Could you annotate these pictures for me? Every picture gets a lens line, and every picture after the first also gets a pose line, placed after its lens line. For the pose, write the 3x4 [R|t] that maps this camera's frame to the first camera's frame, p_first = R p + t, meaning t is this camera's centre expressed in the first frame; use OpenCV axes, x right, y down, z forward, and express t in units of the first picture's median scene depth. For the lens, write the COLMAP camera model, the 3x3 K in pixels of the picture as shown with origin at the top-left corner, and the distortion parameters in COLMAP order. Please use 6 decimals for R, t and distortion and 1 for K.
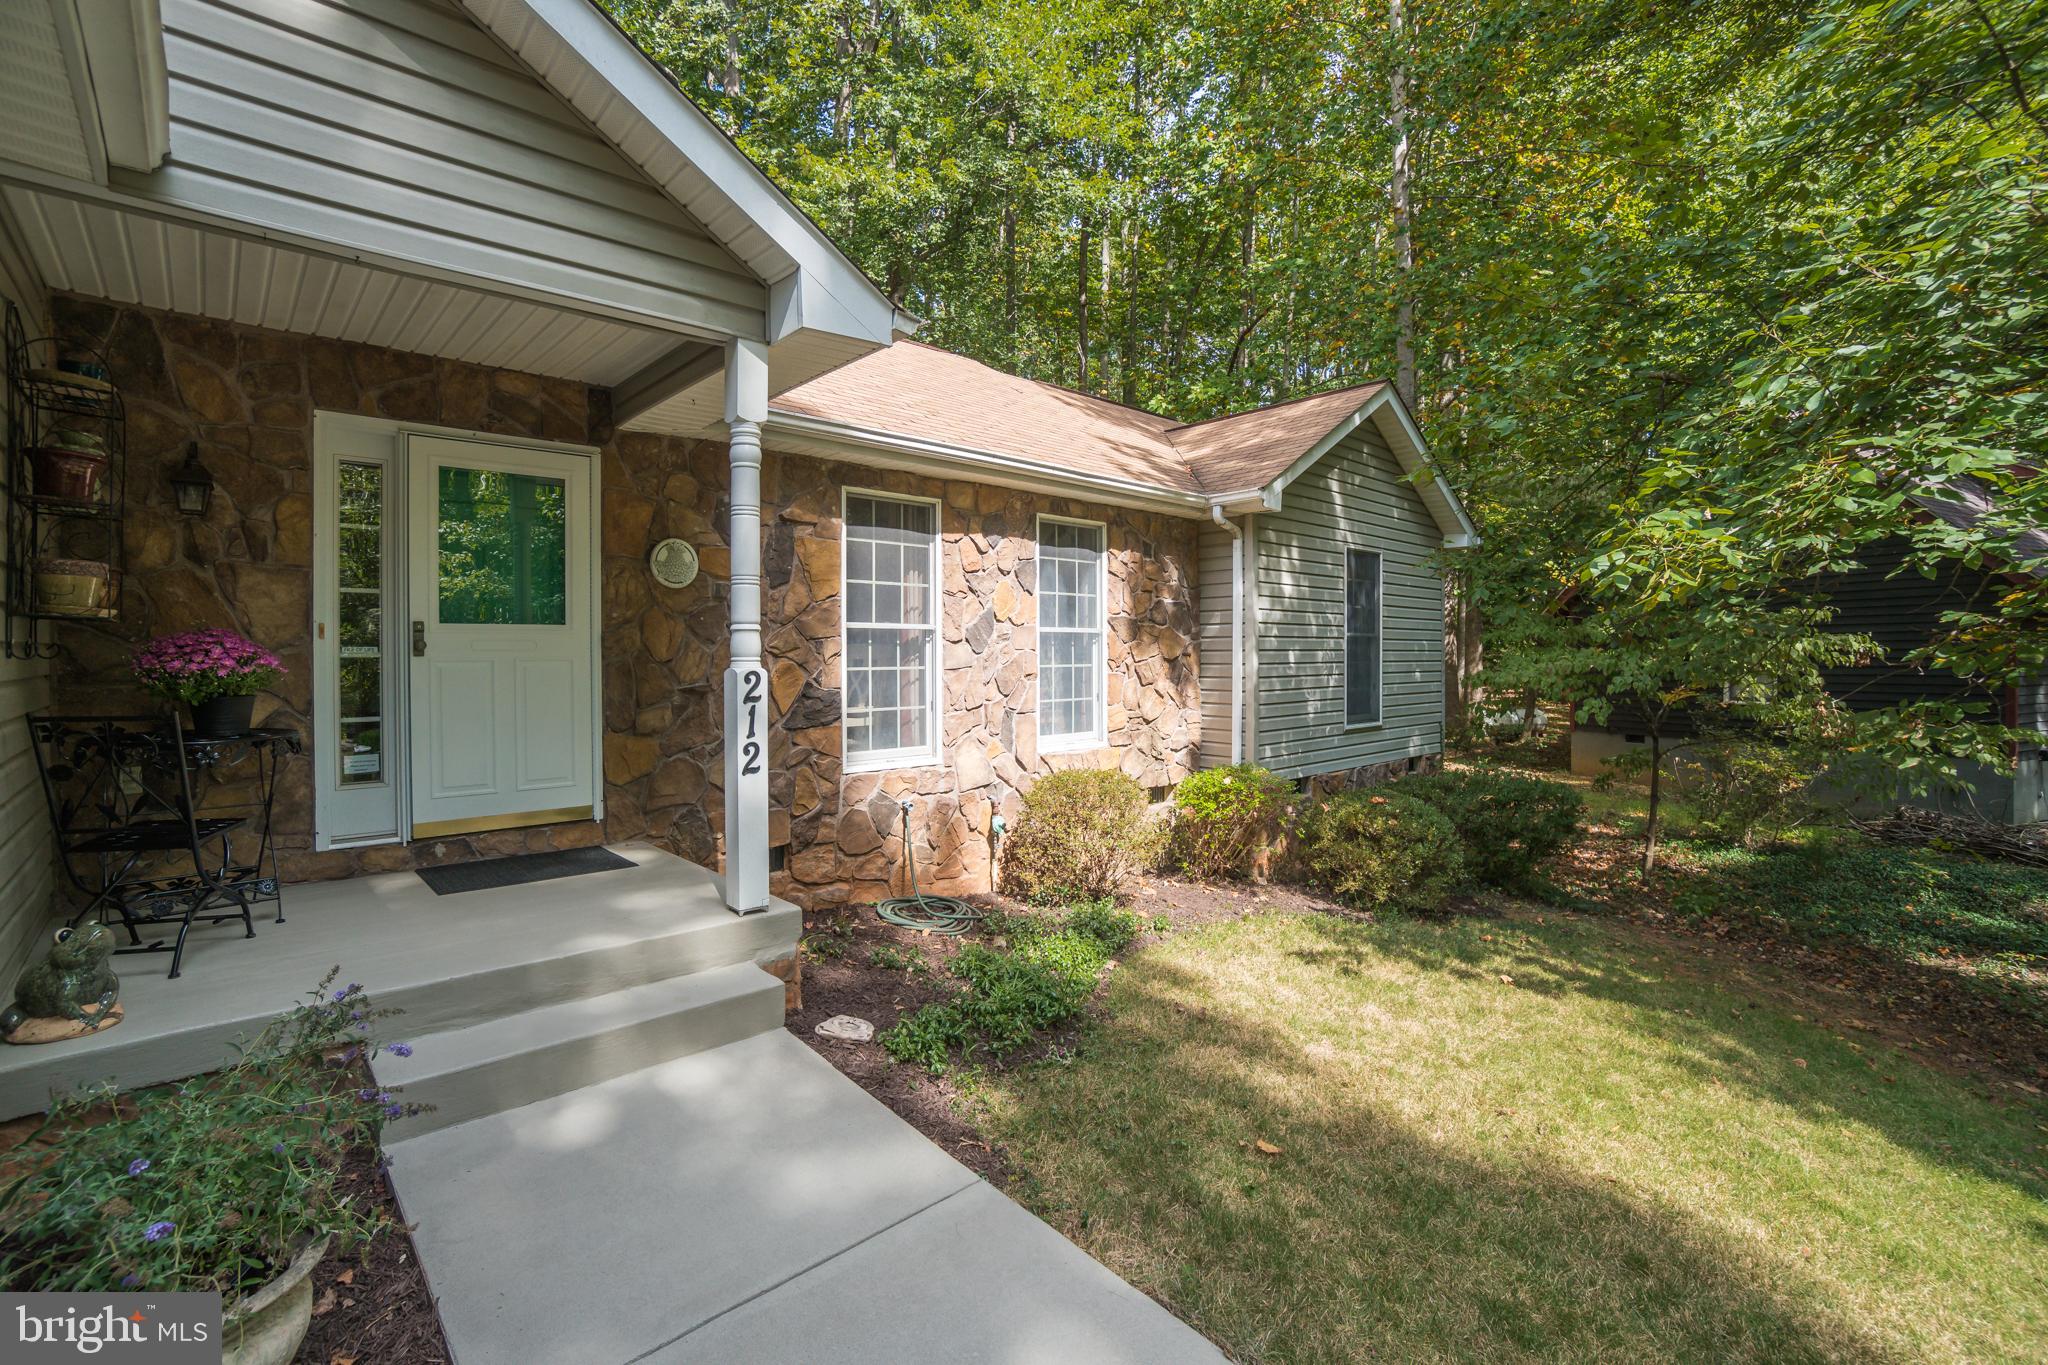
lens RADIAL K [[905.3, 0, 992.7], [0, 905.3, 665.6], [0, 0, 1]] dist [-0.048494, 0.018951]
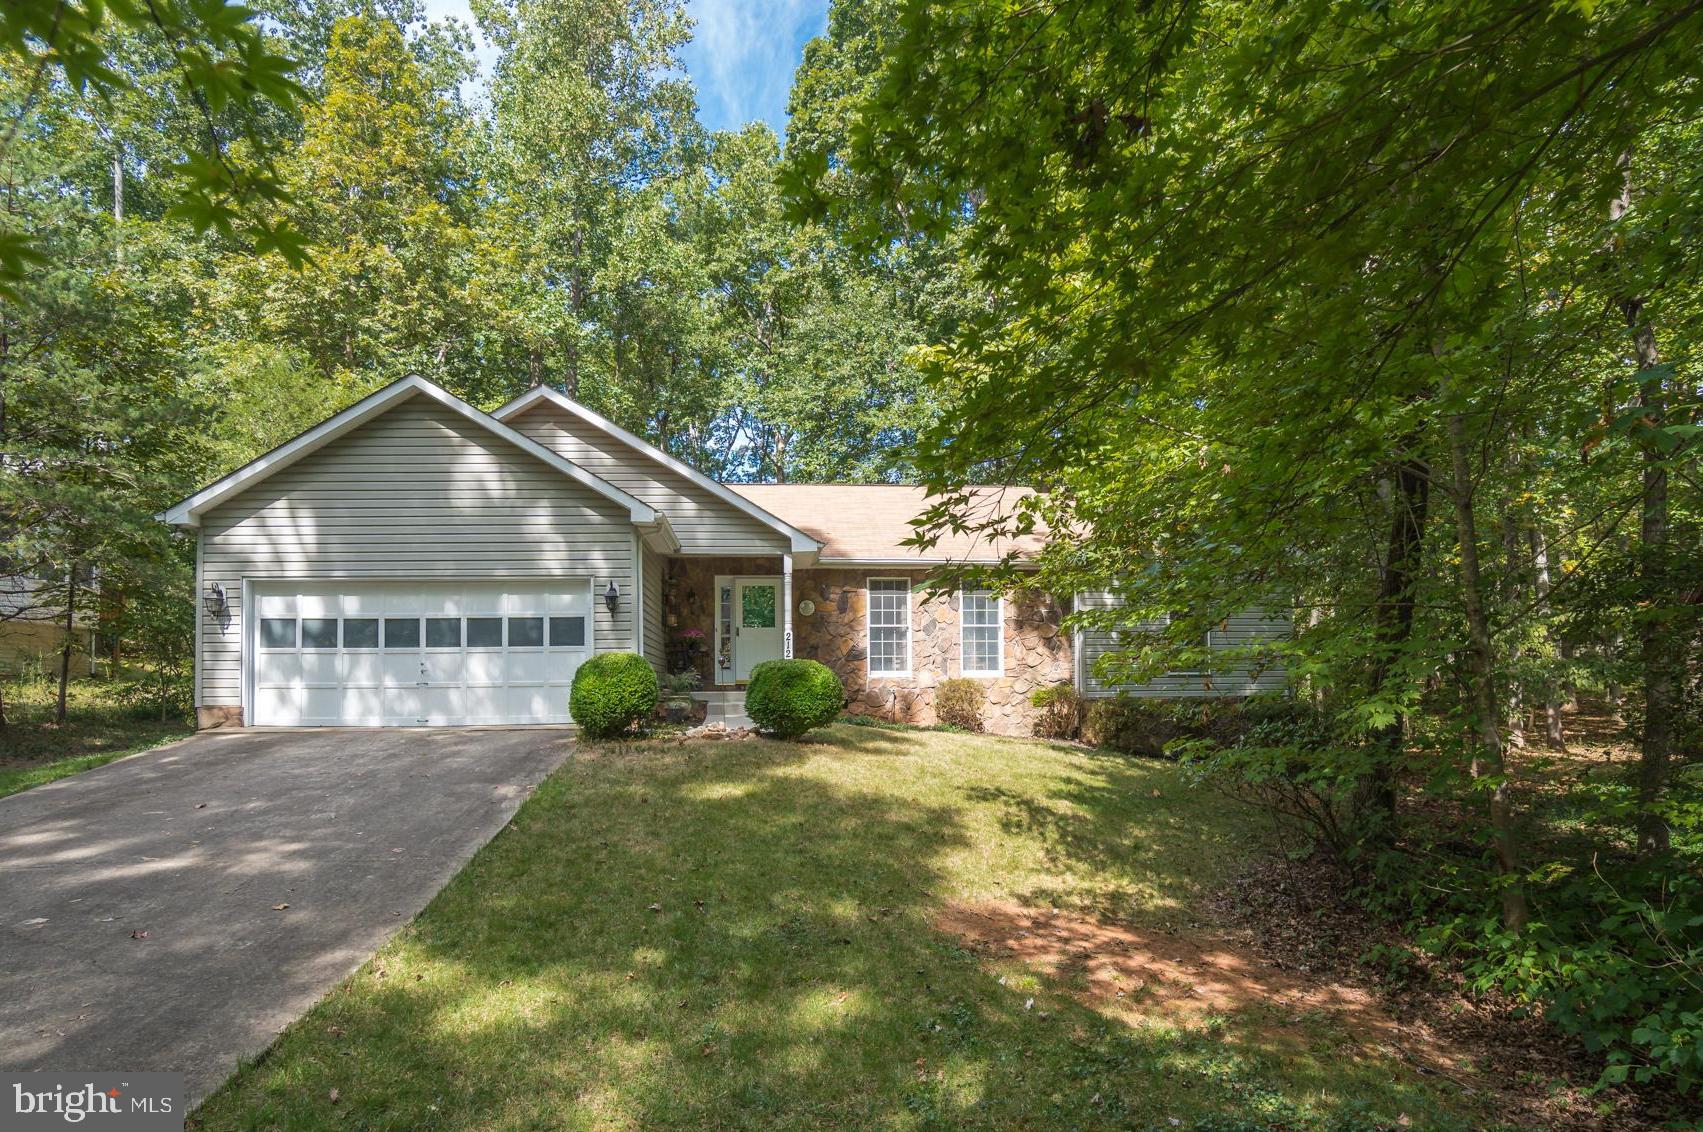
lens RADIAL K [[918.7, 0, 858.0], [0, 918.7, 693.4], [0, 0, 1]] dist [-0.036287, 0.001759]
pose [[0.801949, -0.009743, -0.597313, 1.485671], [-0.000993, 0.999844, -0.017643, 0.212418], [0.597392, 0.014742, 0.801814, -1.300477]]
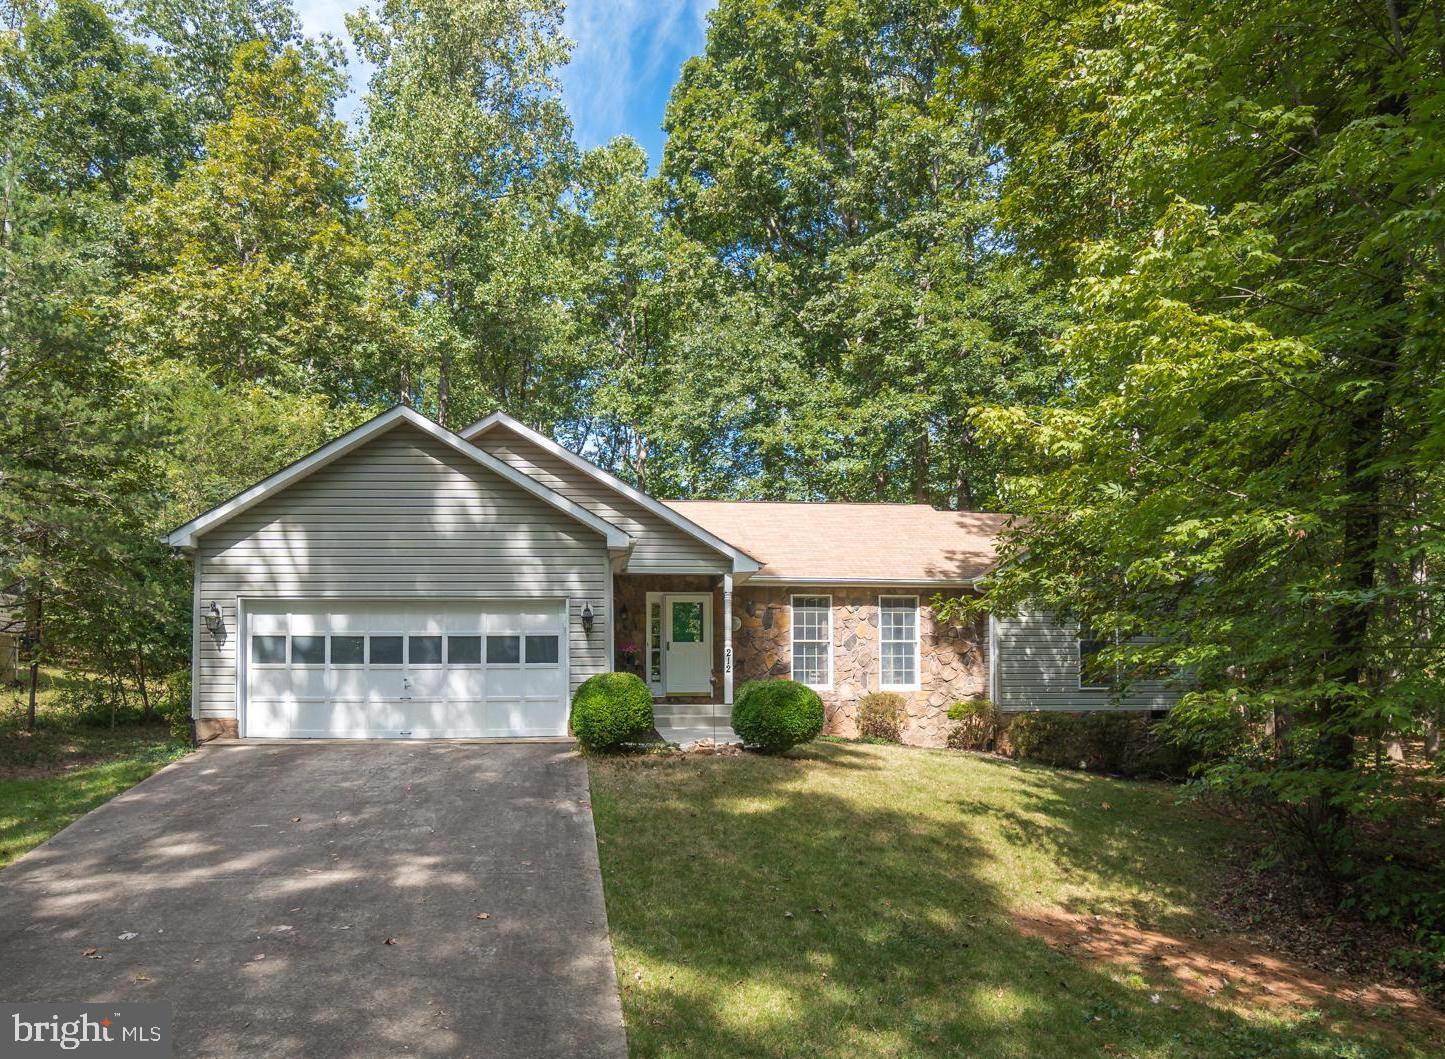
lens RADIAL K [[919.2, 0, 663.6], [0, 919.2, 699.7], [0, 0, 1]] dist [-0.042339, -0.000679]
pose [[0.798590, -0.001317, -0.601874, 1.270391], [-0.006586, 0.999919, -0.010928, 0.178369], [0.601839, 0.012691, 0.798517, -1.611887]]
